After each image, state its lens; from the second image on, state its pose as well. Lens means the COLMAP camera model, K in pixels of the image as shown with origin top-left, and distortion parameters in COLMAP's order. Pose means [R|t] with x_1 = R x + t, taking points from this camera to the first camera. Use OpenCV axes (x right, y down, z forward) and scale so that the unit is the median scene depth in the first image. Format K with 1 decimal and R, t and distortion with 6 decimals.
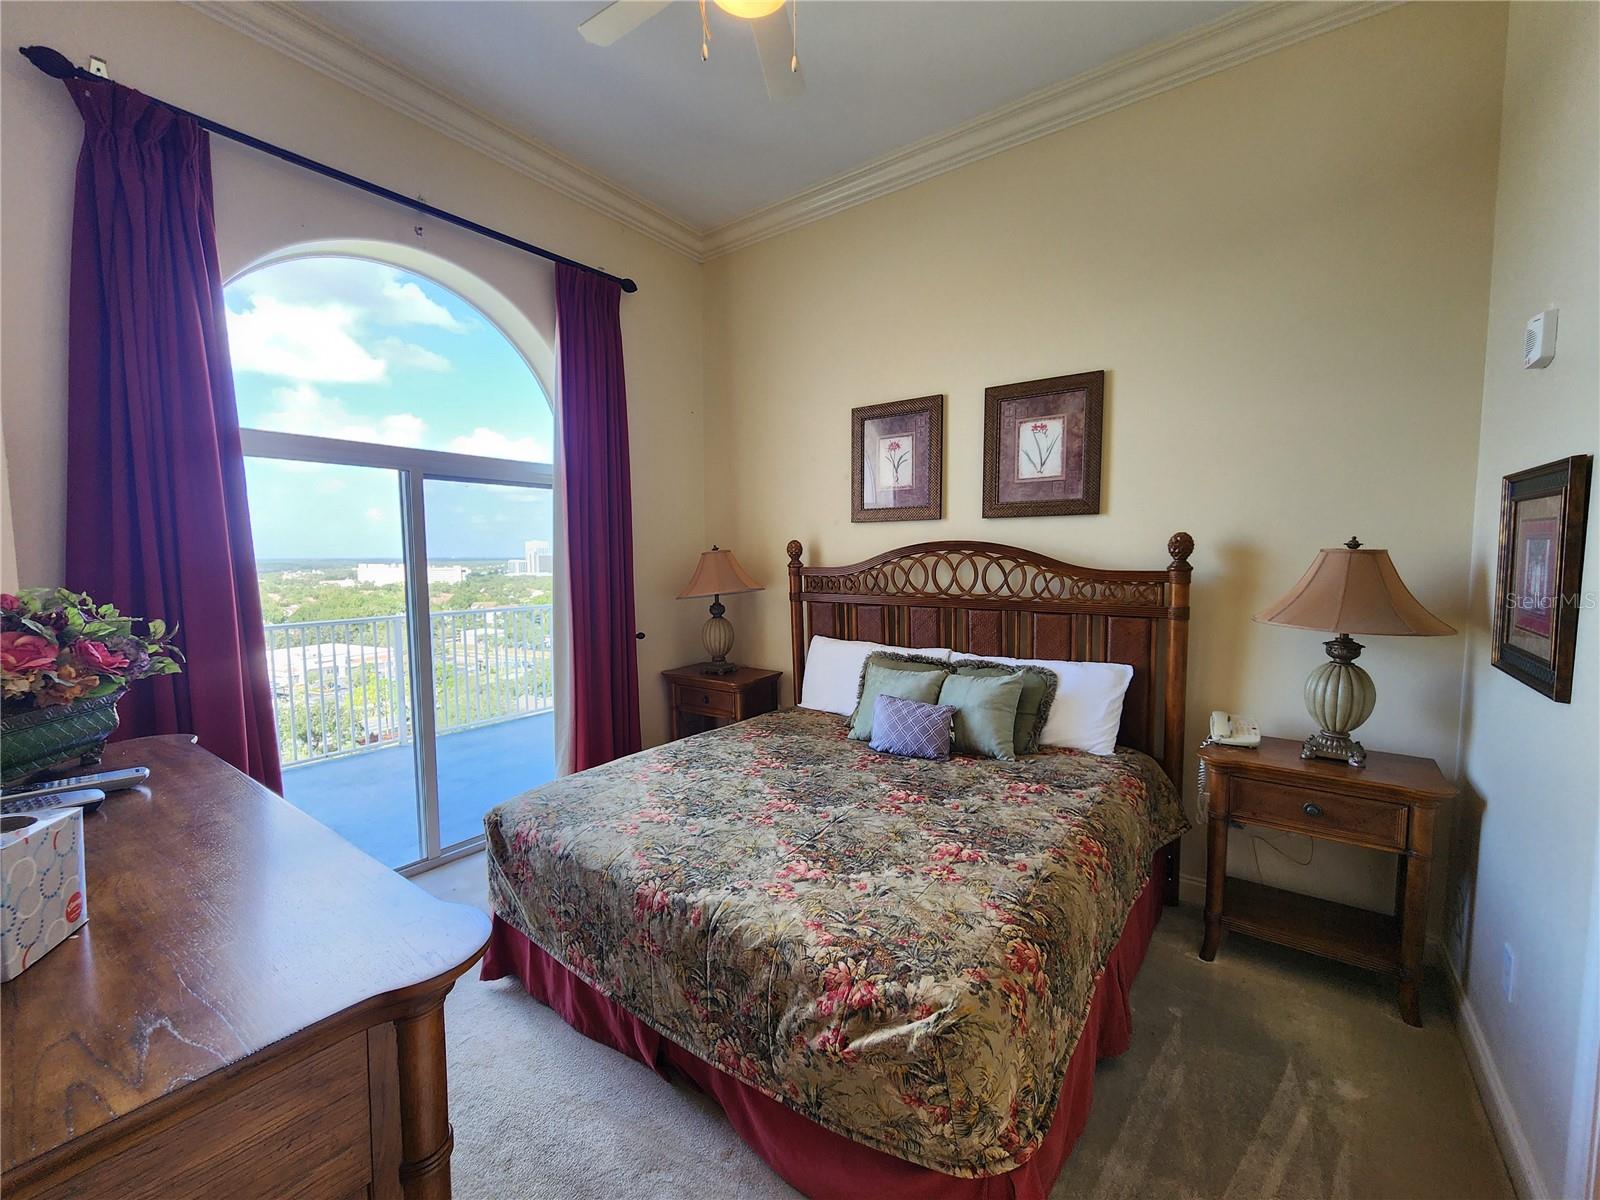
lens RADIAL K [[658.9, 0, 786.9], [0, 658.9, 602.1], [0, 0, 1]] dist [0.000939, -0.001180]
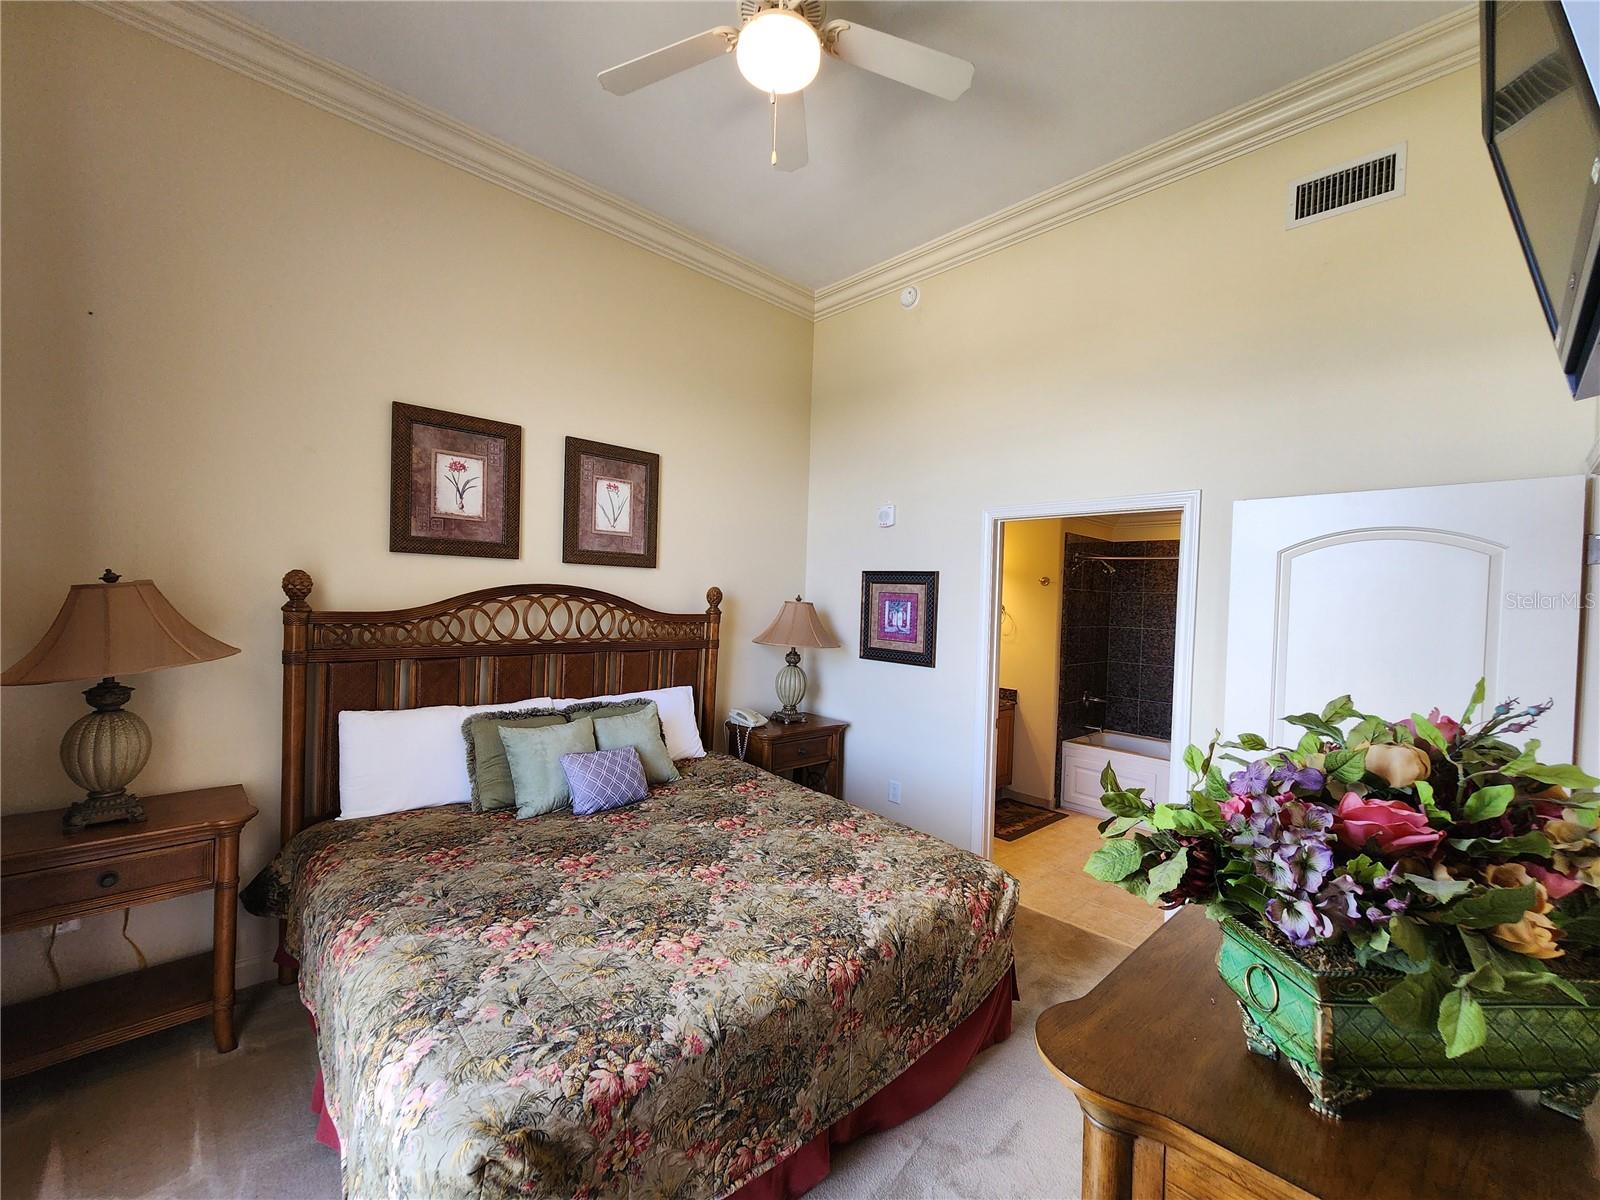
lens RADIAL K [[658.9, 0, 778.6], [0, 658.9, 602.9], [0, 0, 1]] dist [0.000939, -0.001180]
pose [[0.186426, 0.004780, 0.982457, -0.661163], [0.043984, 0.998945, -0.013206, -0.039967], [-0.981484, 0.045674, 0.186019, 0.518028]]
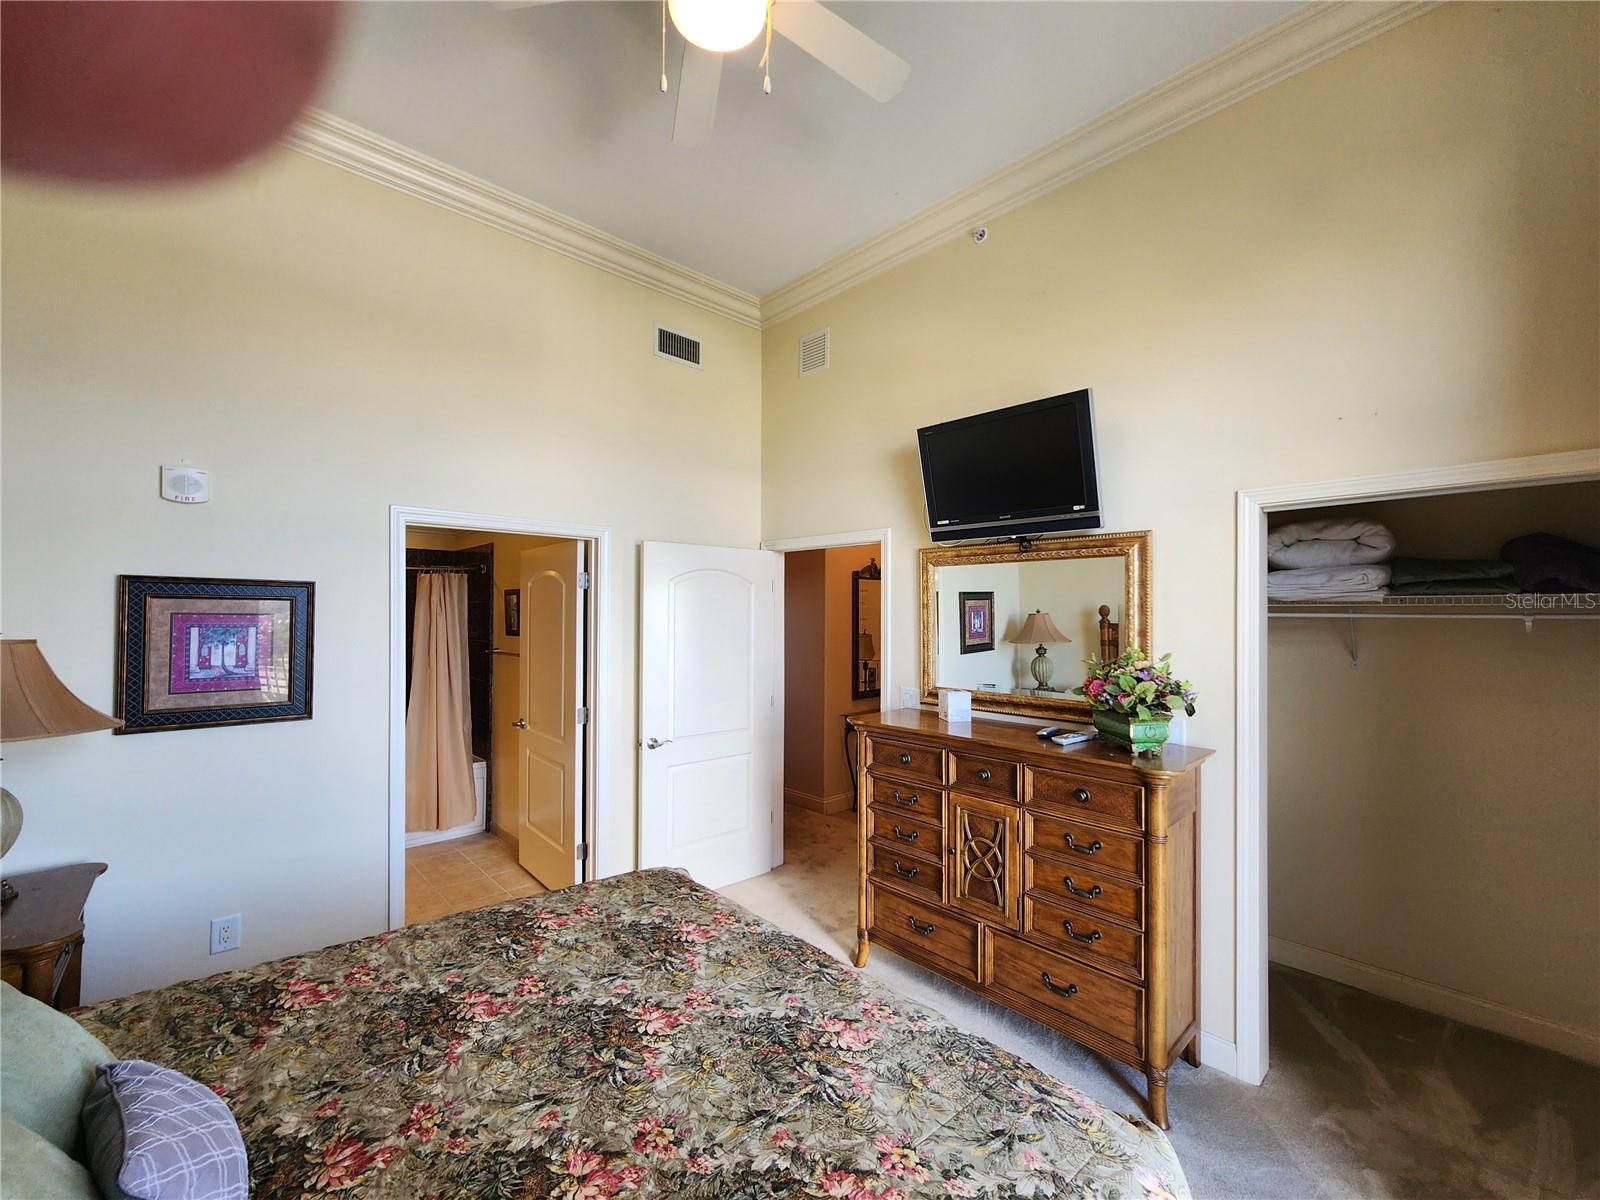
lens RADIAL K [[658.9, 0, 799.6], [0, 658.9, 602.3], [0, 0, 1]] dist [0.000939, -0.001180]
pose [[-0.984160, 0.008519, 0.177076, -0.198699], [0.020173, 0.997738, 0.064120, -0.114915], [-0.176130, 0.066677, -0.982106, 1.170004]]
